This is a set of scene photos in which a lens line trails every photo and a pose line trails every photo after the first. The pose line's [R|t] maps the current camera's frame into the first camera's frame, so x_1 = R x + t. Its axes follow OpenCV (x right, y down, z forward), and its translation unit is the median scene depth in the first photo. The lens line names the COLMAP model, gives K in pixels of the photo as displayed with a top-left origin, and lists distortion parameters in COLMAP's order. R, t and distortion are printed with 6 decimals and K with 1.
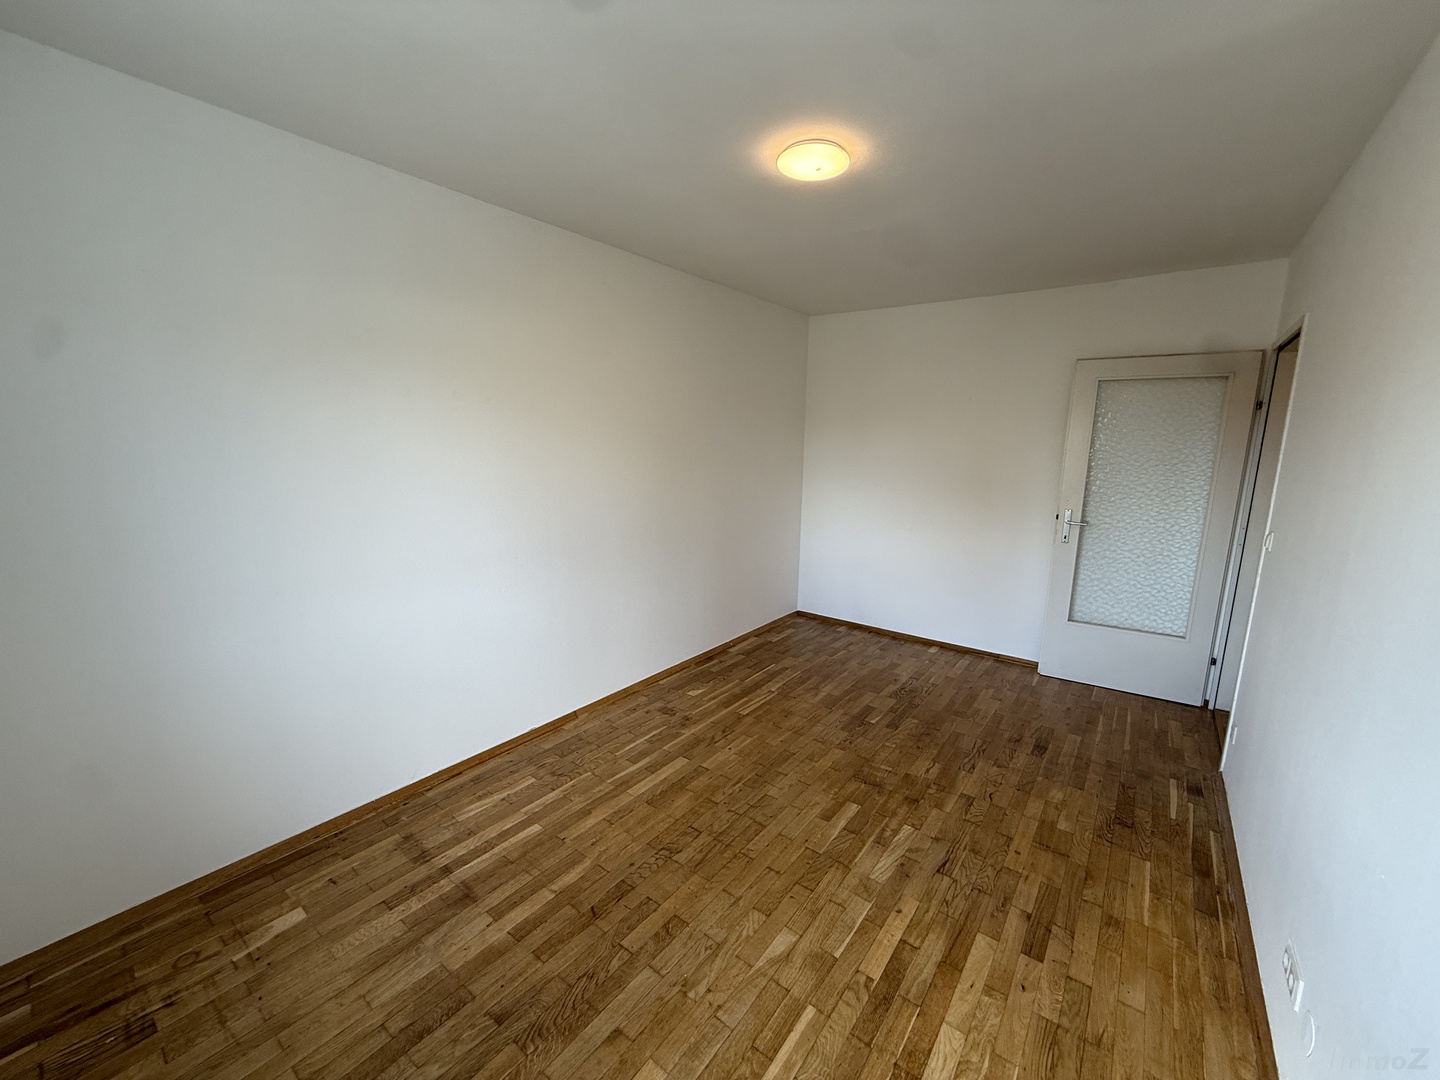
lens RADIAL K [[573.0, 0, 716.4], [0, 573.0, 541.2], [0, 0, 1]] dist [0.000248, 0.000124]
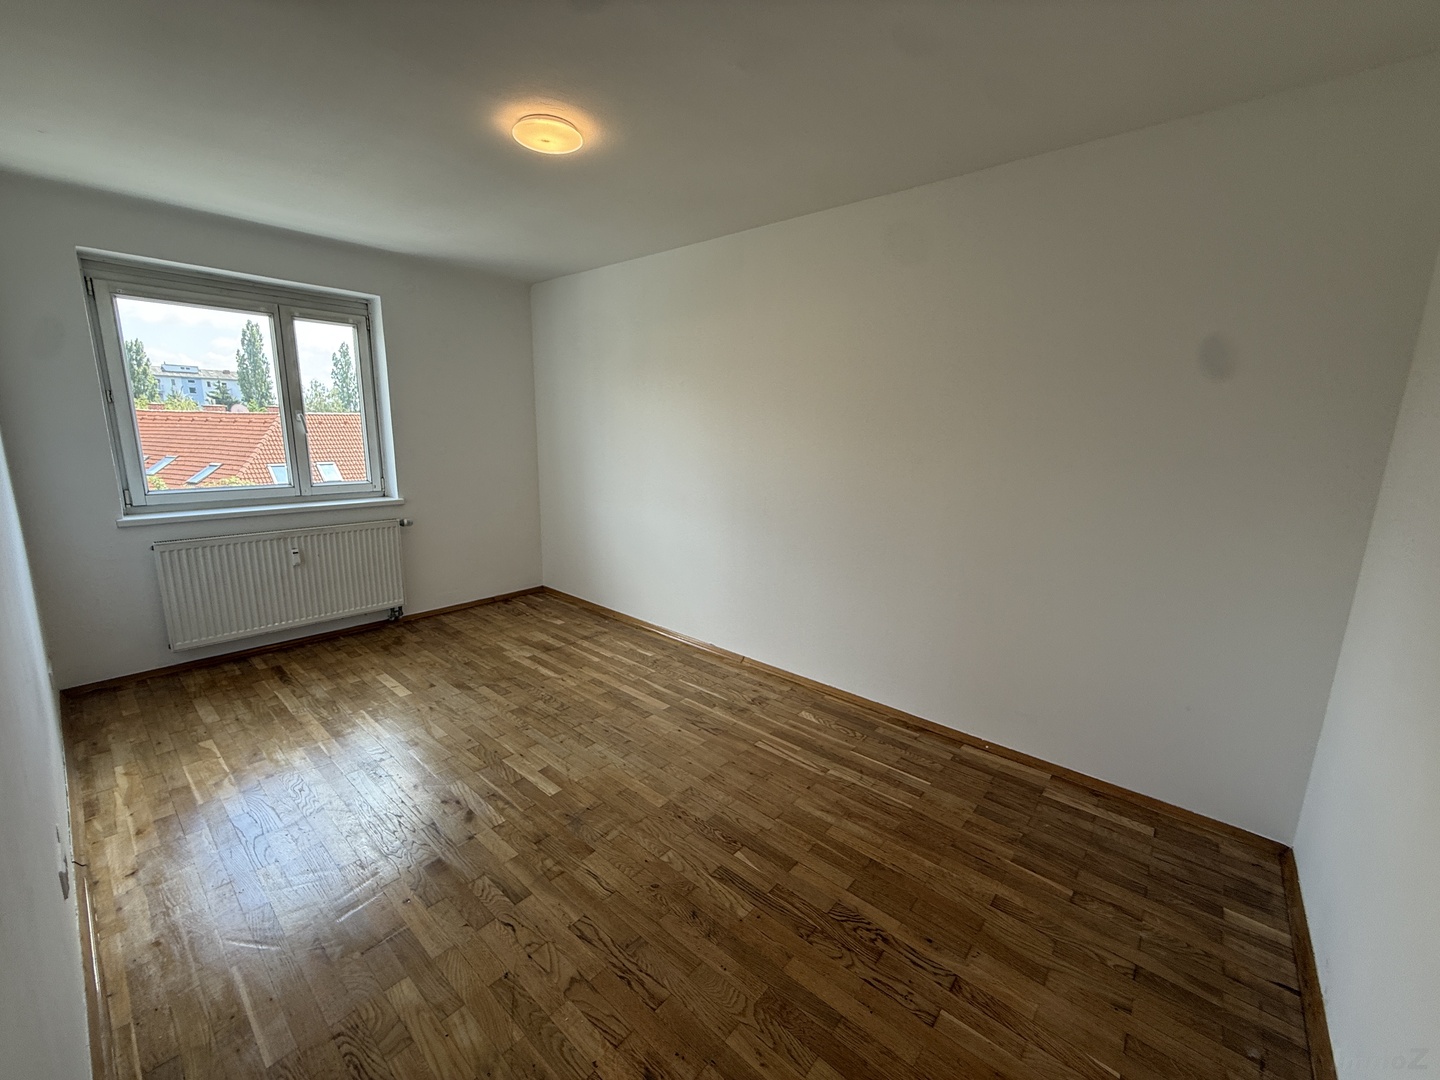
lens RADIAL K [[573.0, 0, 716.4], [0, 573.0, 541.2], [0, 0, 1]] dist [0.000248, 0.000124]
pose [[-0.054962, 0.181821, -0.981794, 1.098338], [-0.199524, 0.961449, 0.189223, -0.167974], [0.978350, 0.206292, -0.016565, 1.220566]]
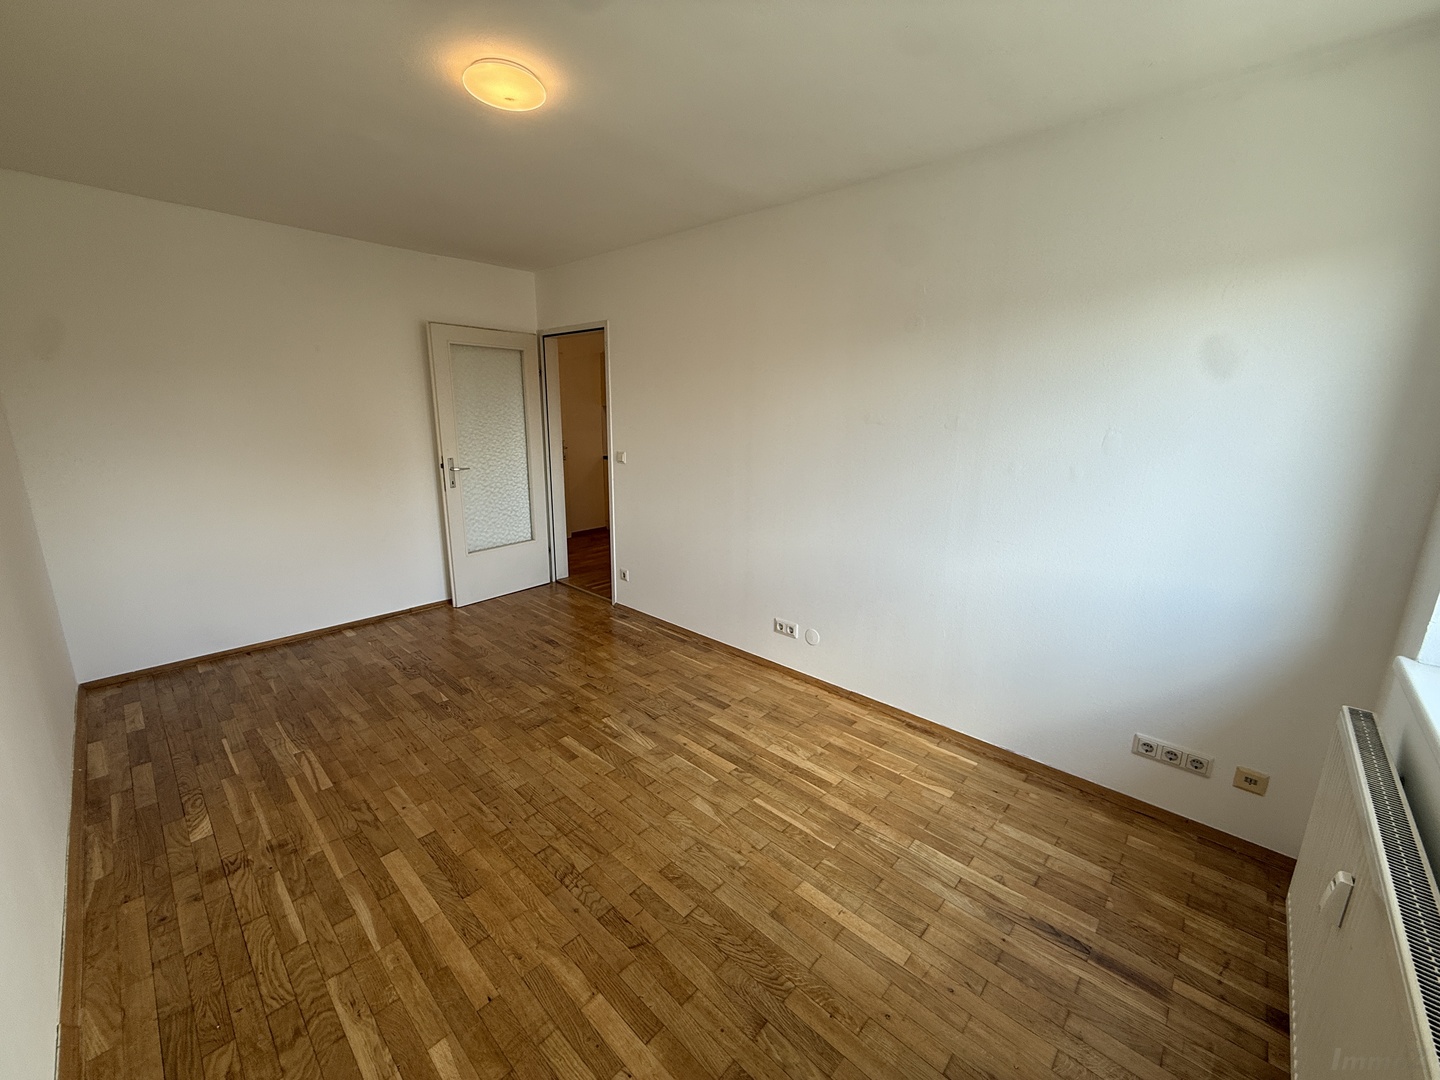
lens RADIAL K [[573.0, 0, 716.4], [0, 573.0, 541.2], [0, 0, 1]] dist [0.000248, 0.000124]
pose [[0.098748, -0.240244, 0.965677, -0.705048], [0.166651, 0.960707, 0.221966, -0.092802], [-0.981059, 0.139012, 0.134905, 0.533660]]
